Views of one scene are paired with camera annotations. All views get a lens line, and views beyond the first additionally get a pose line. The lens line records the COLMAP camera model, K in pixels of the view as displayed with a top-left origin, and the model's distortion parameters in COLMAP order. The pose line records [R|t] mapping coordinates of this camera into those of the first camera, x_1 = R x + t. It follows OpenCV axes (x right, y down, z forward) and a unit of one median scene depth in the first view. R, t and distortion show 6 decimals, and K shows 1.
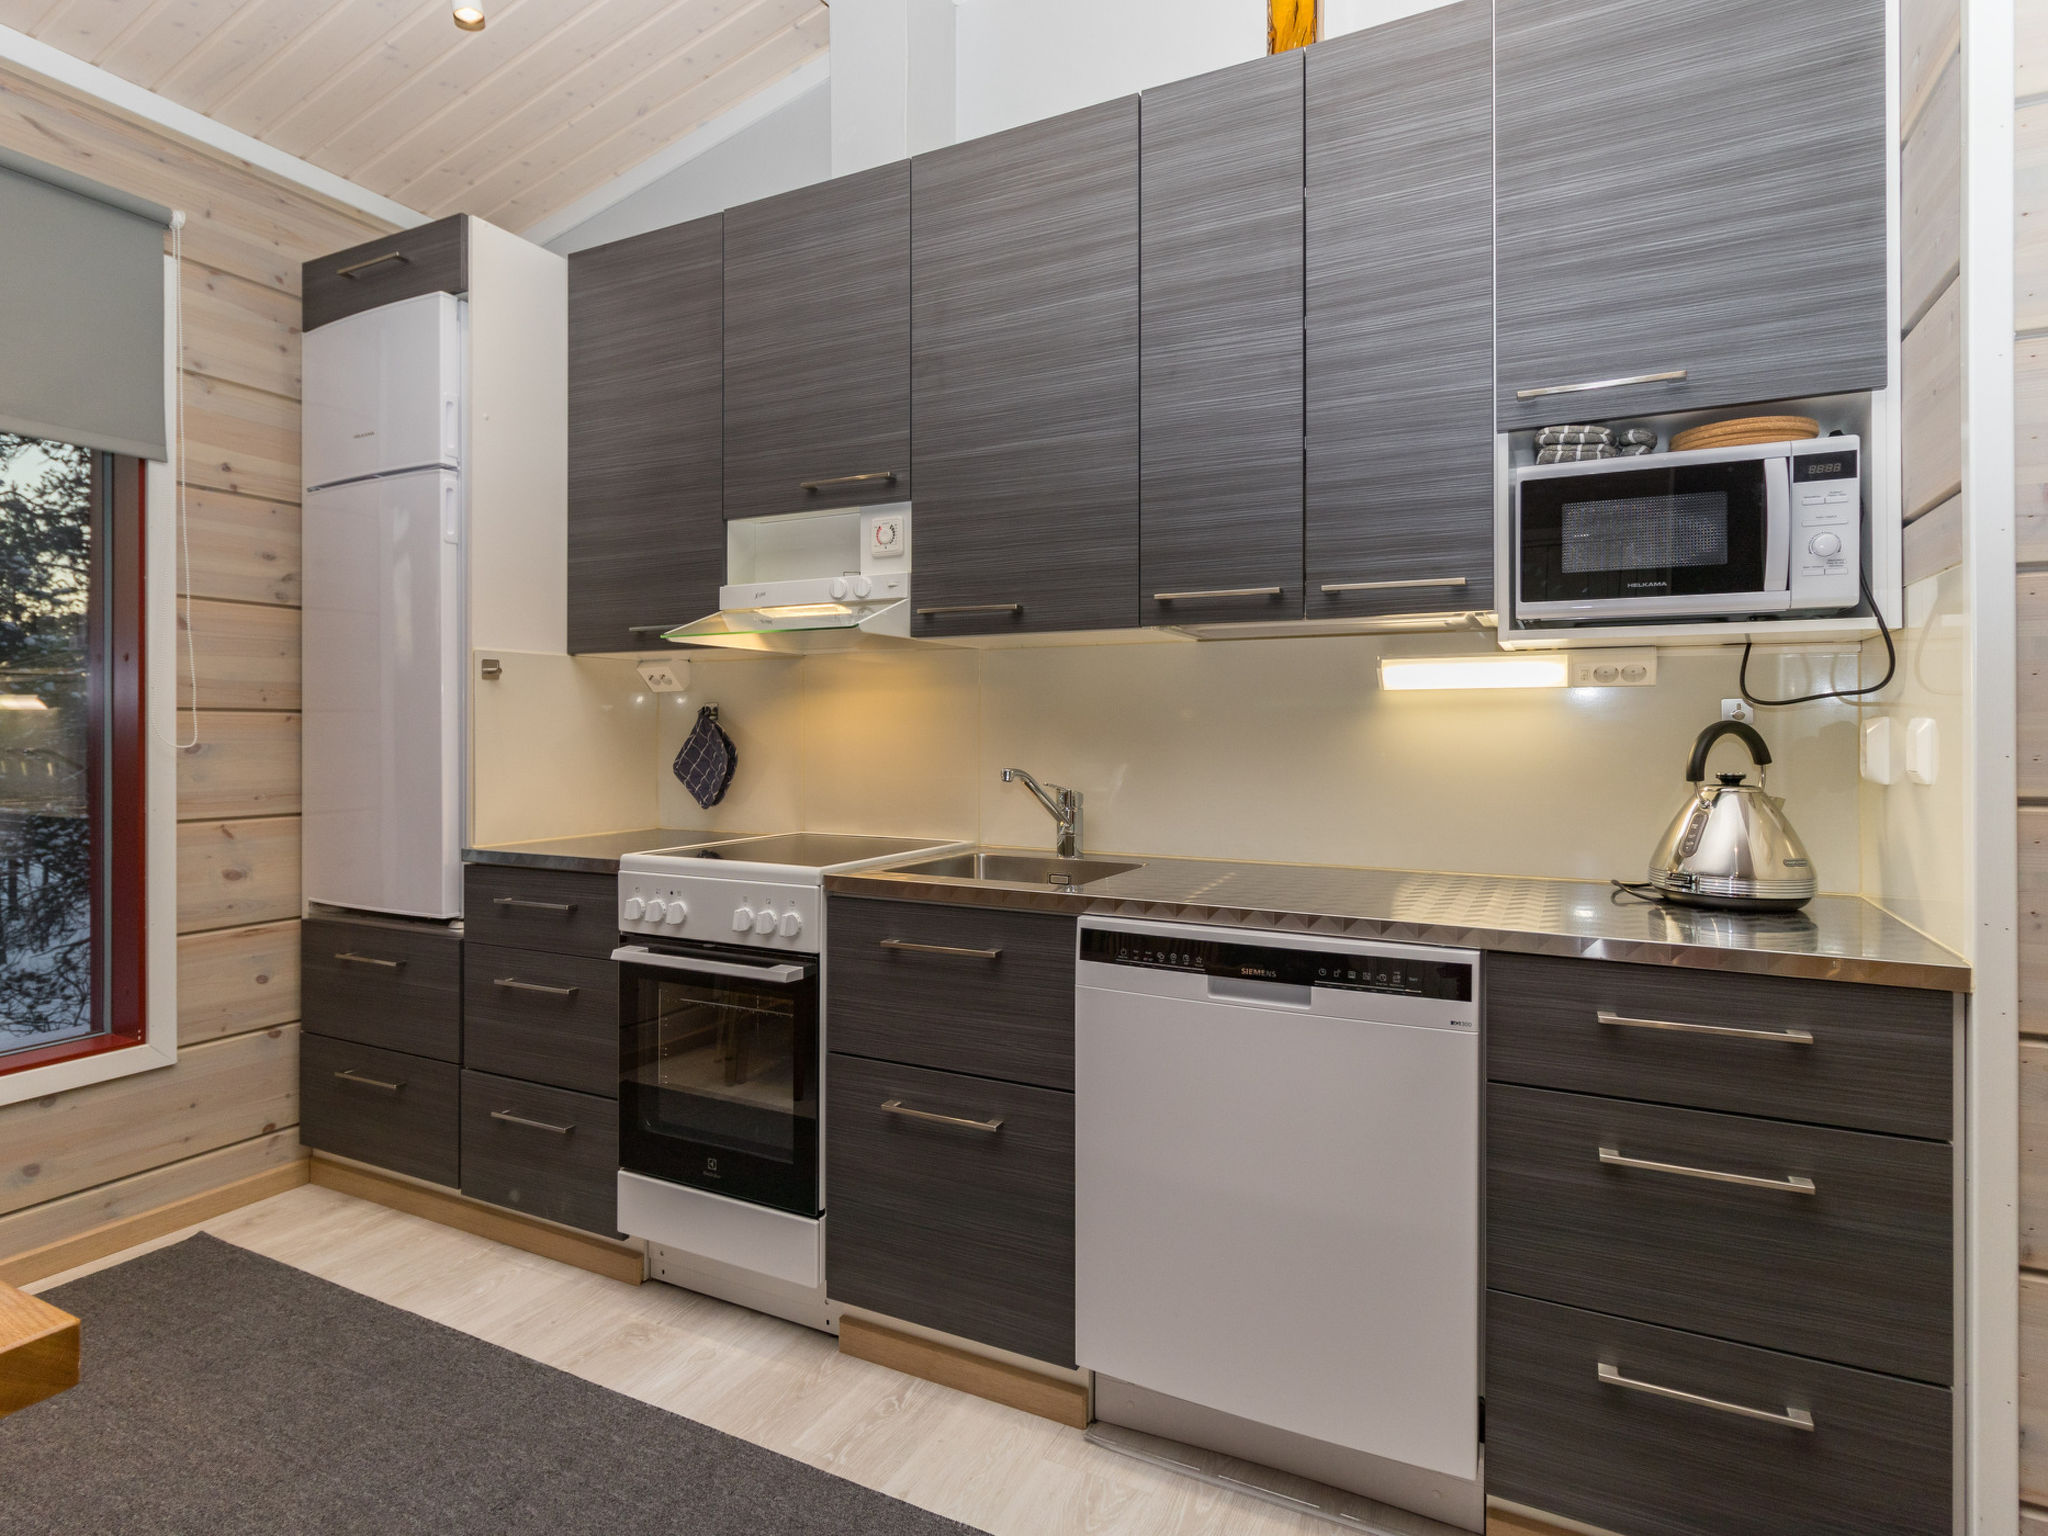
lens RADIAL K [[1114.8, 0, 976.7], [0, 1114.8, 729.5], [0, 0, 1]] dist [-0.001758, 0.002773]
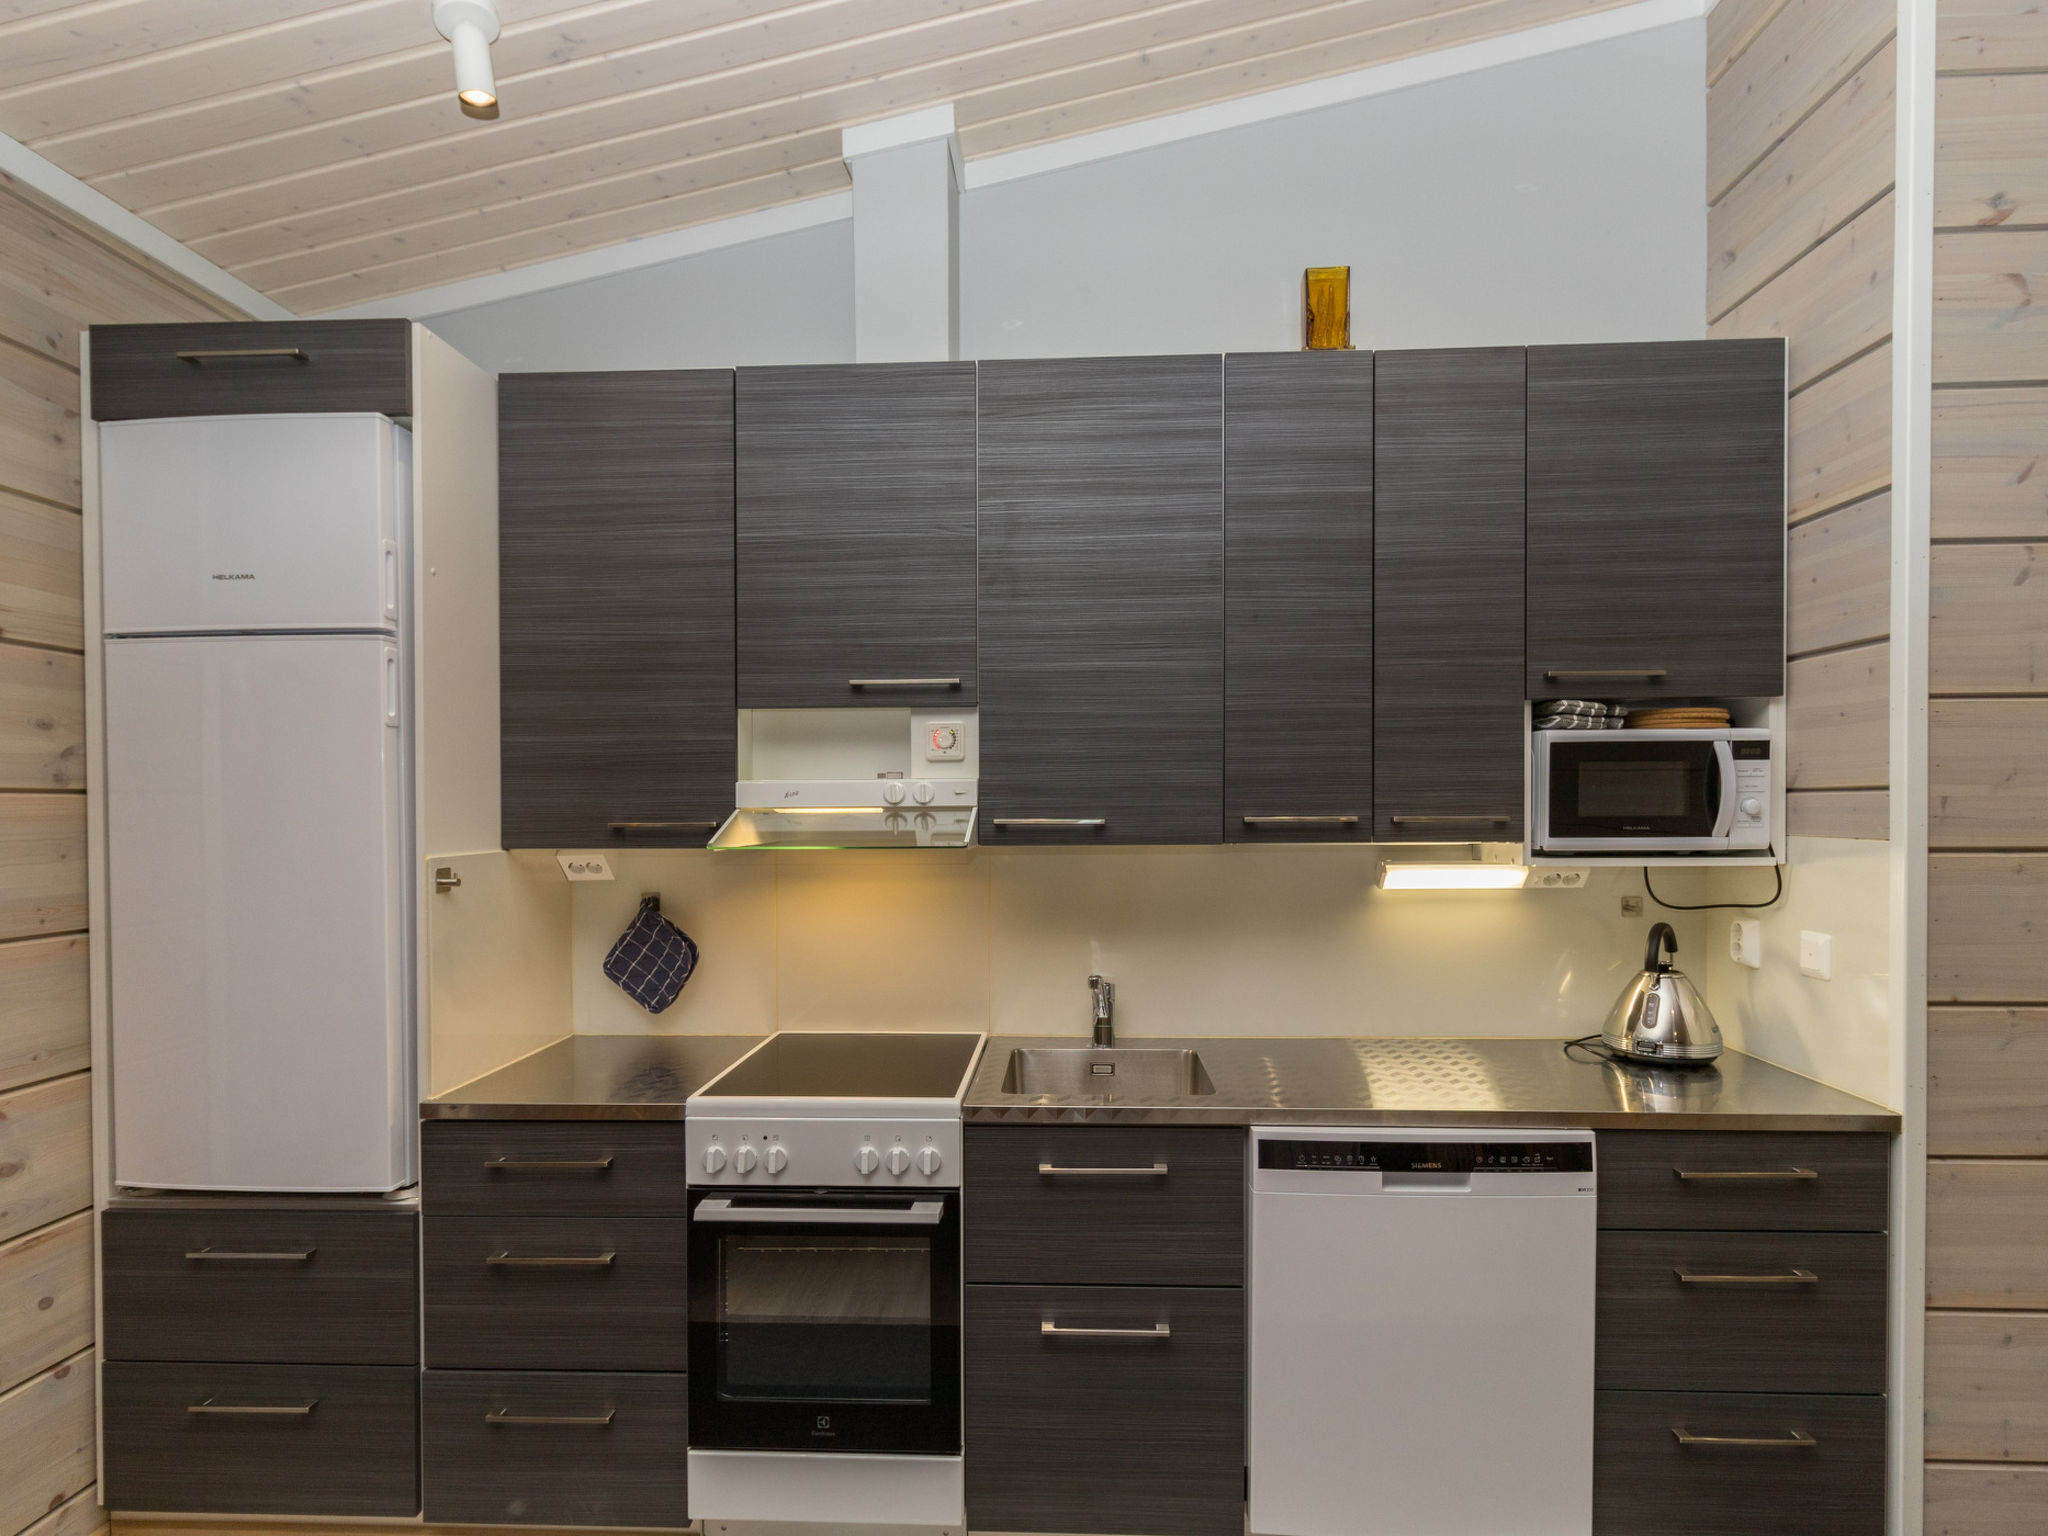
lens RADIAL K [[1097.9, 0, 1022.7], [0, 1097.9, 824.7], [0, 0, 1]] dist [0.001247, -0.001200]
pose [[0.904557, -0.015531, 0.426070, -0.430667], [0.008845, 0.999805, 0.017668, -0.114927], [-0.426261, -0.012213, 0.904518, 0.093437]]
